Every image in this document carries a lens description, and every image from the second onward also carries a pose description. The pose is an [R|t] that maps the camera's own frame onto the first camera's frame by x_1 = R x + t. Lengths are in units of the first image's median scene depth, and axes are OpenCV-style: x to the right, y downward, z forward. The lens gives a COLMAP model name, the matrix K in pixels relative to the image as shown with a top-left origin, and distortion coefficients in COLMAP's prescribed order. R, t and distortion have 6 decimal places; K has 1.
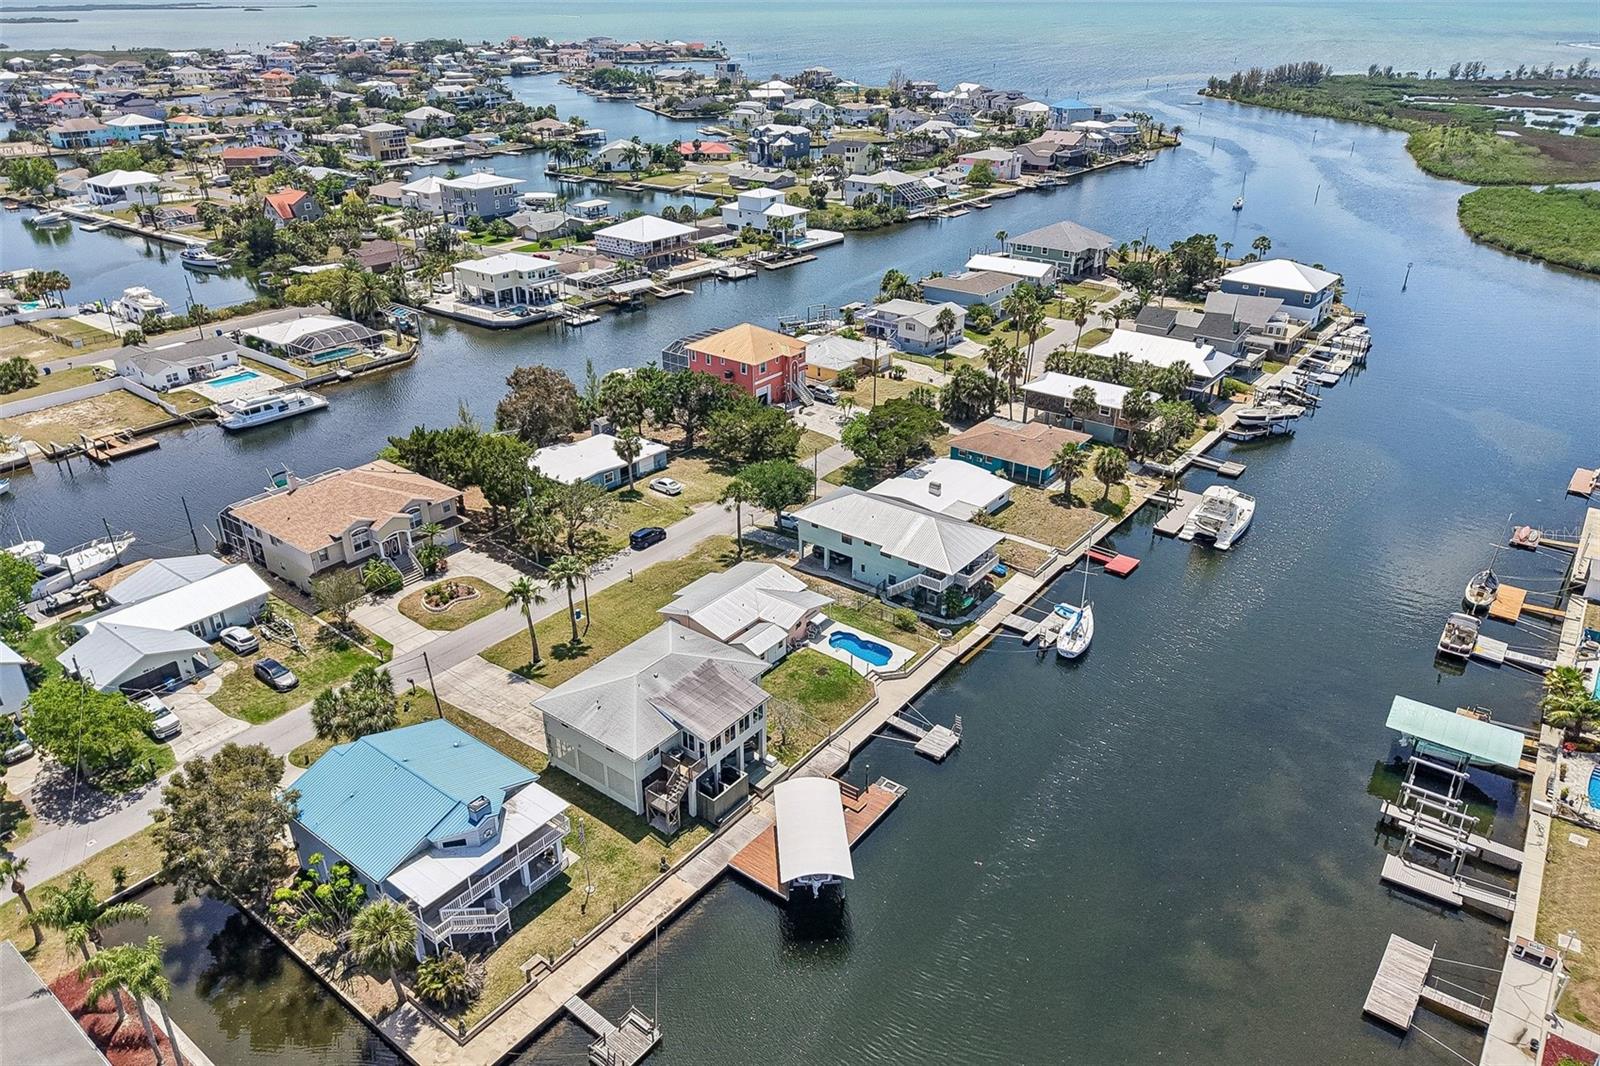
lens RADIAL K [[1071.4, 0, 798.5], [0, 1071.4, 559.6], [0, 0, 1]] dist [0.017471, -0.019864]
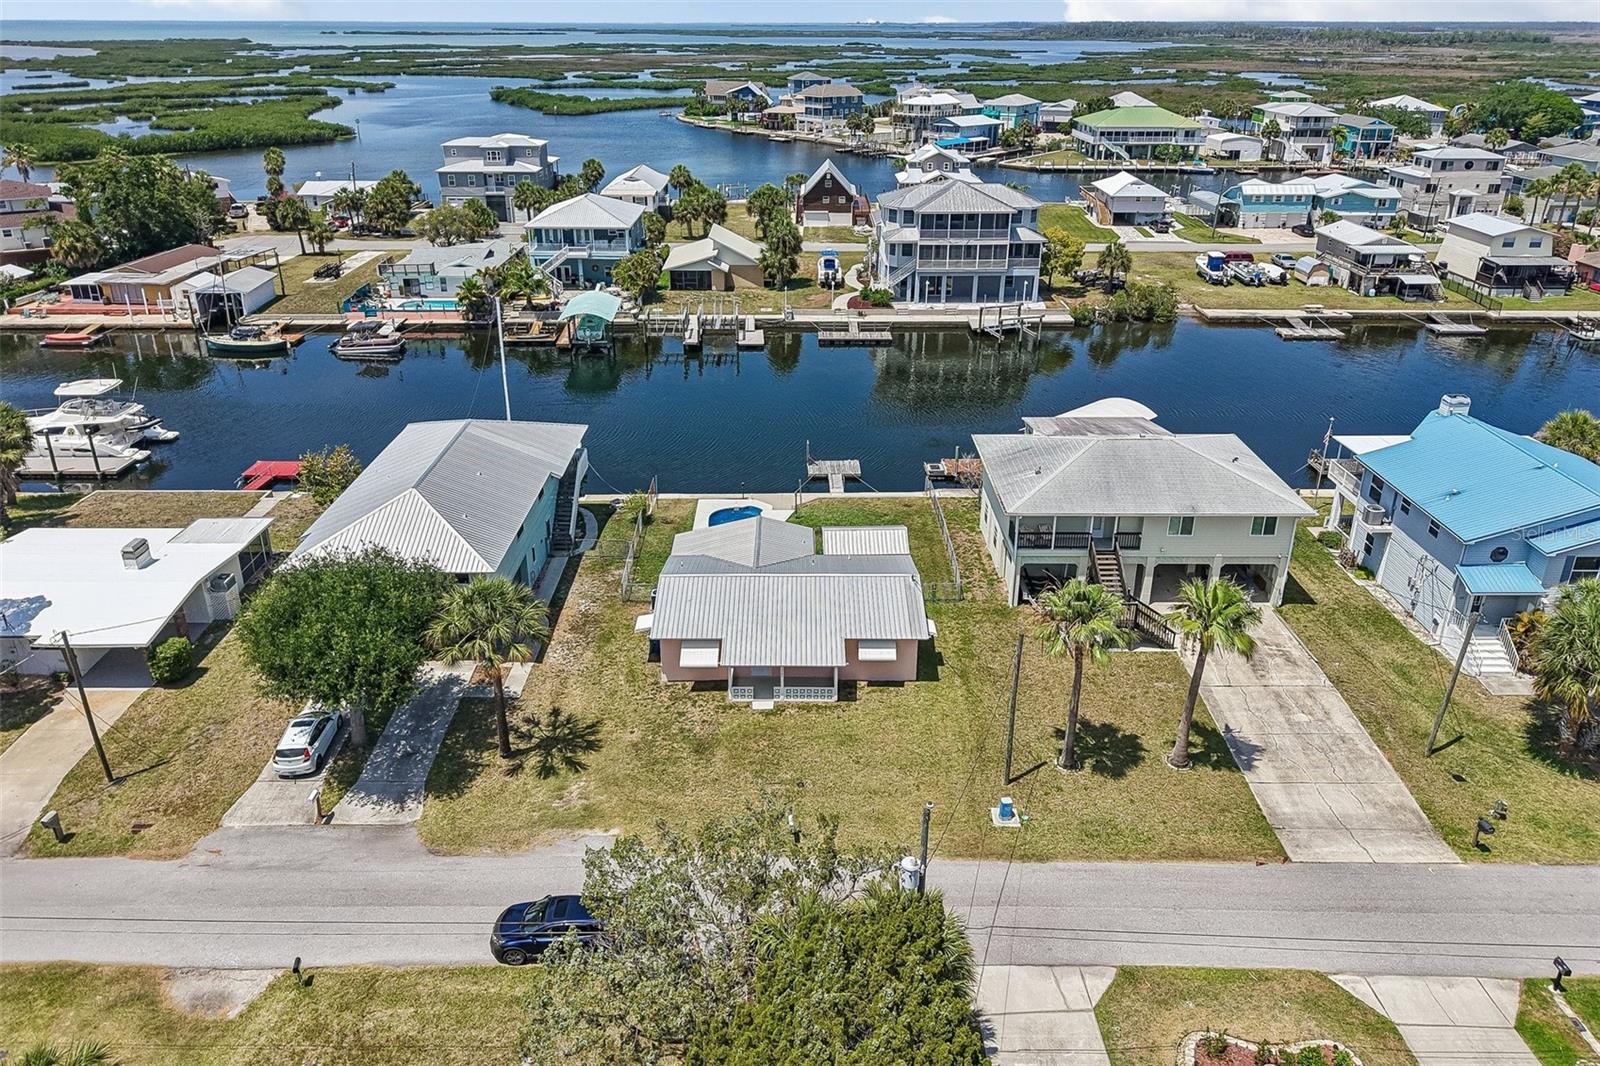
lens RADIAL K [[1086.8, 0, 806.6], [0, 1086.8, 531.4], [0, 0, 1]] dist [0.009329, -0.006233]
pose [[-0.623165, -0.337780, 0.705387, -0.284034], [0.360975, 0.675886, 0.642553, -0.211963], [-0.693803, 0.655044, -0.299258, 0.765709]]
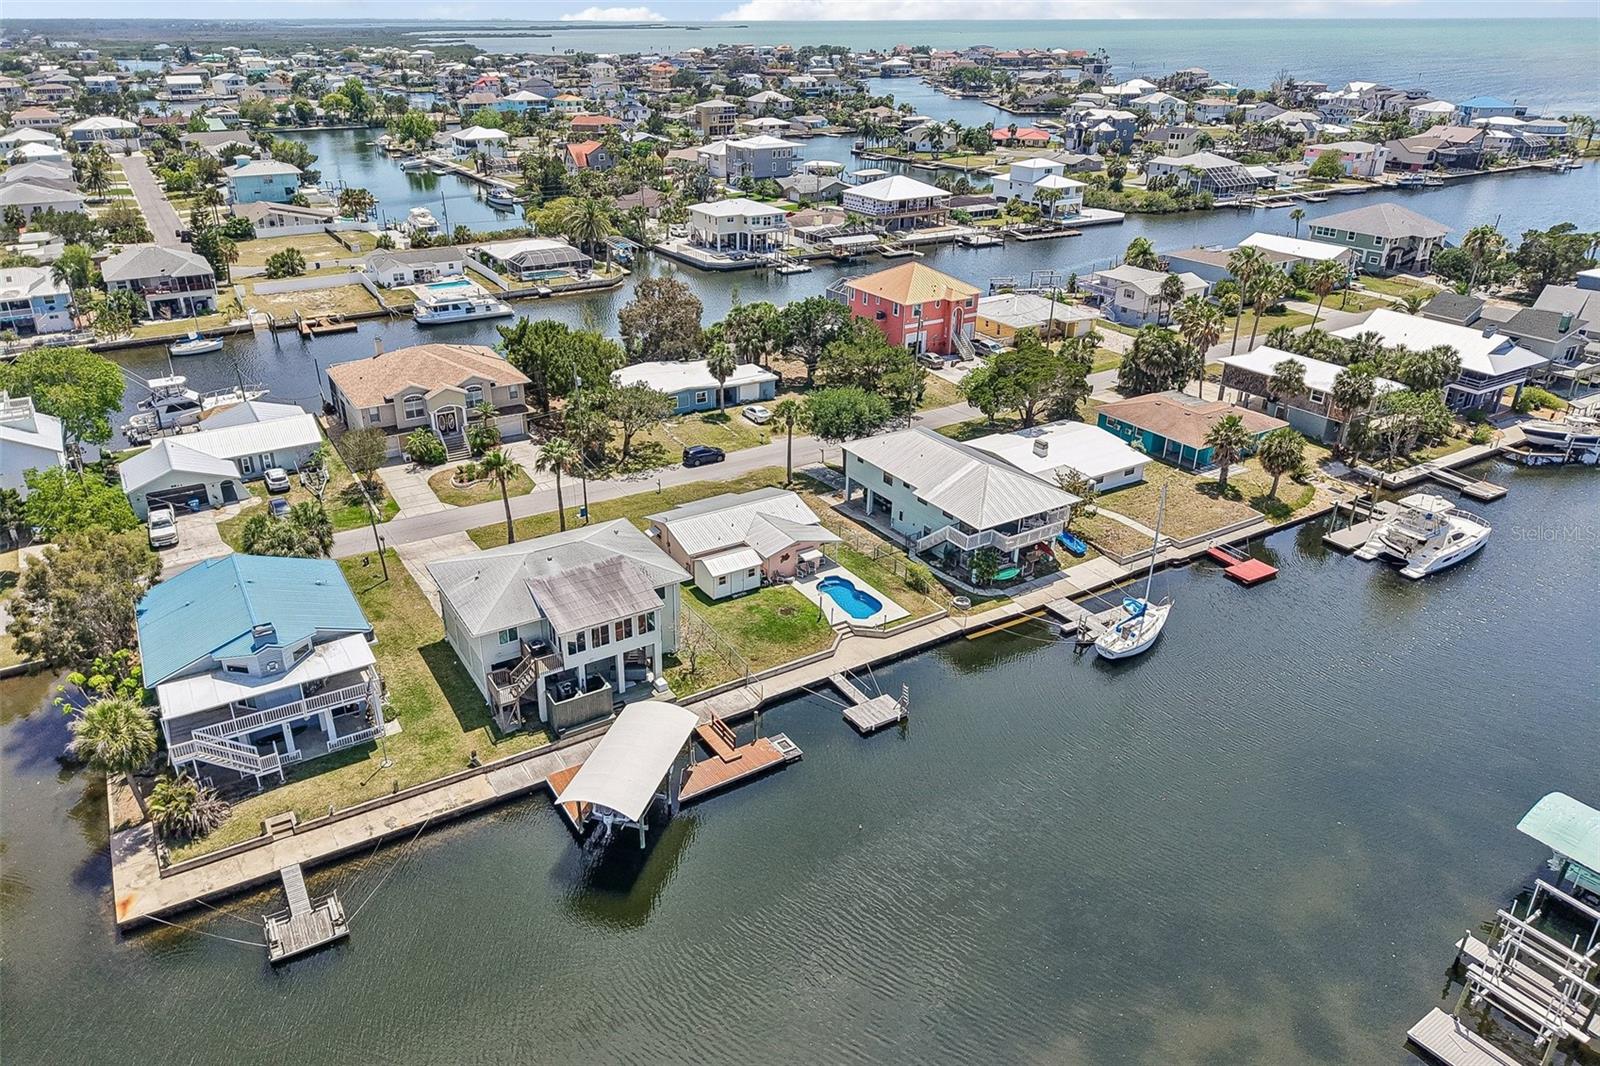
lens RADIAL K [[1047.3, 0, 747.3], [0, 1047.3, 573.5], [0, 0, 1]] dist [0.006992, -0.001371]
pose [[0.927278, 0.173916, -0.331525, 0.165748], [-0.172933, 0.984390, 0.032710, 0.034084], [0.332039, 0.027000, 0.942879, 0.131153]]
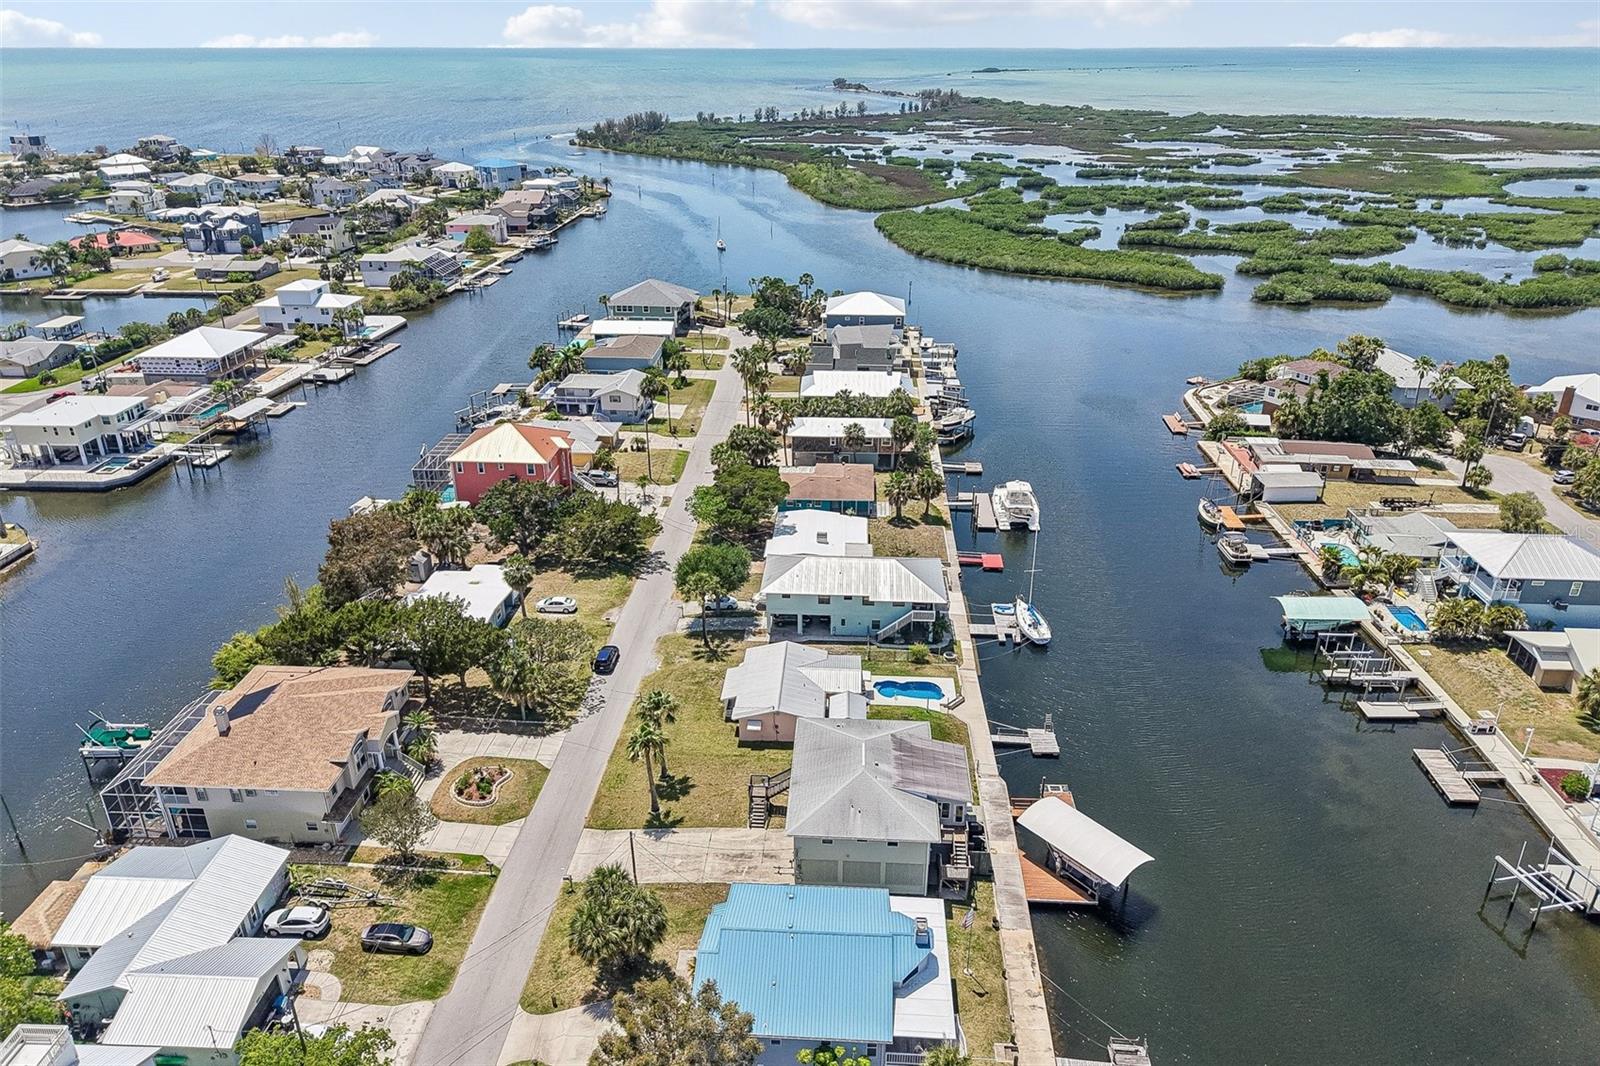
lens RADIAL K [[1071.4, 0, 798.5], [0, 1071.4, 559.6], [0, 0, 1]] dist [0.017471, -0.019864]
pose [[0.824739, -0.246082, 0.509165, -0.363523], [0.264834, 0.963594, 0.036734, -0.074990], [-0.499668, 0.104548, 0.859884, 0.072563]]
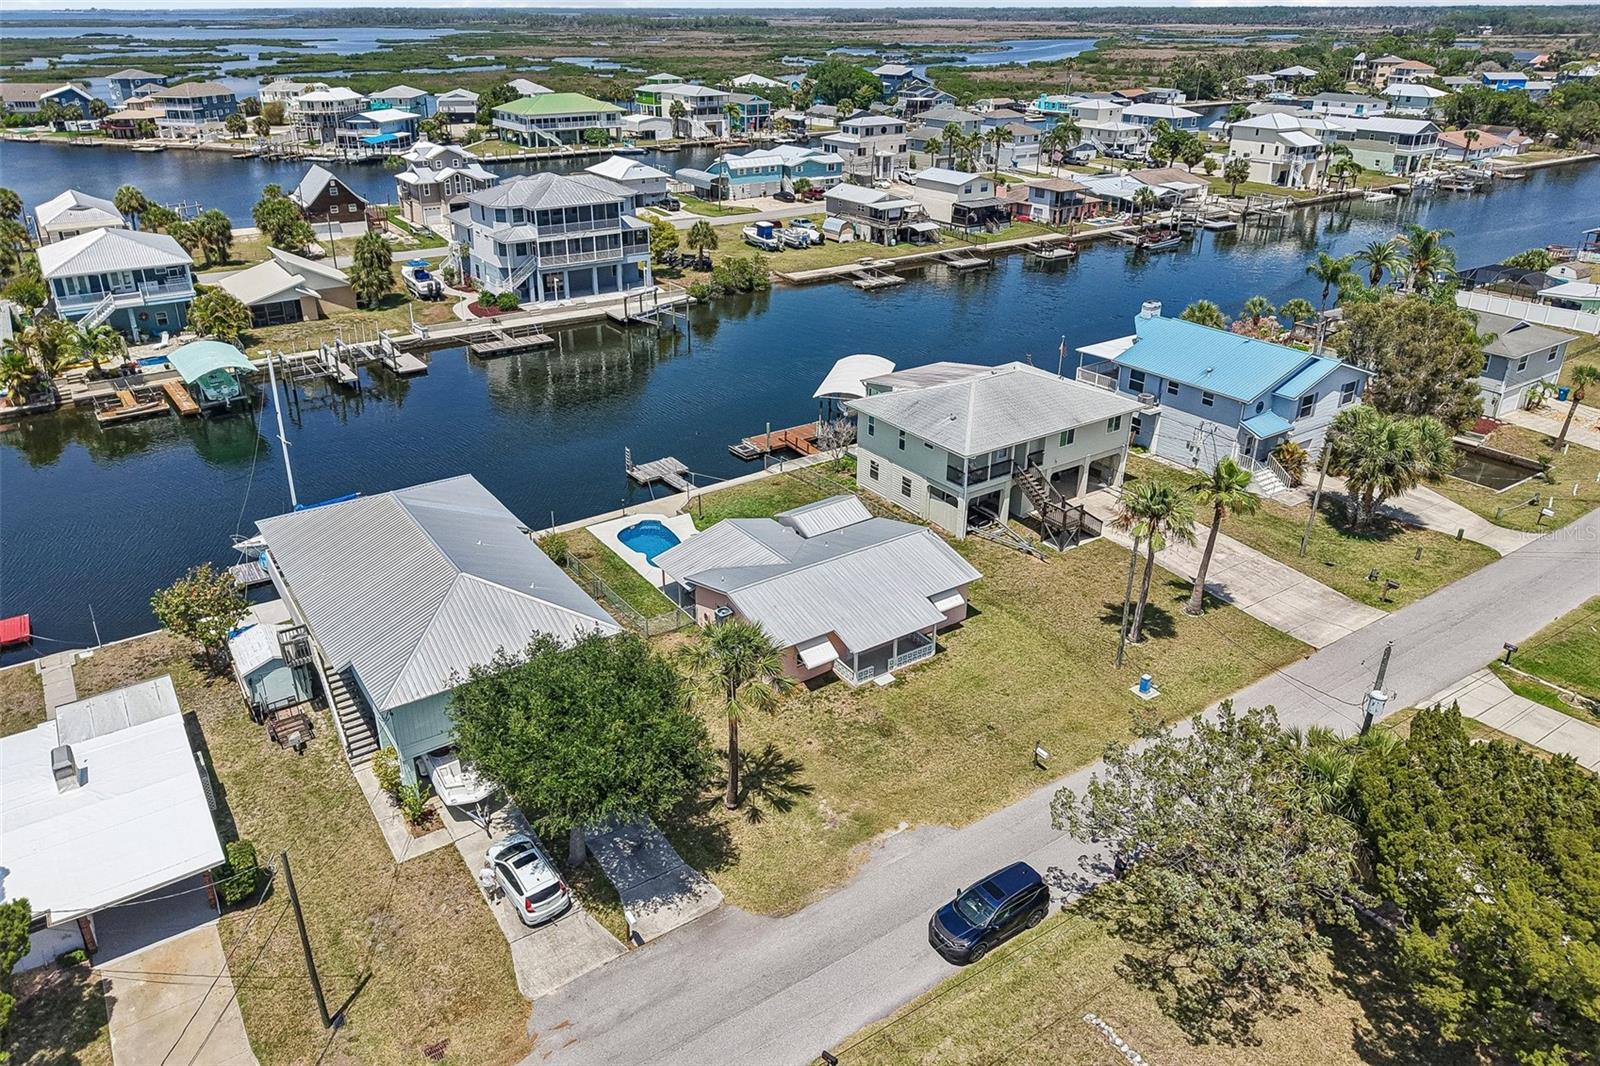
lens RADIAL K [[1071.4, 0, 798.5], [0, 1071.4, 559.6], [0, 0, 1]] dist [0.017471, -0.019864]
pose [[-0.955001, -0.139277, 0.261867, -0.121940], [0.135055, 0.581857, 0.801999, -0.264559], [-0.264070, 0.801277, -0.536864, 0.866676]]
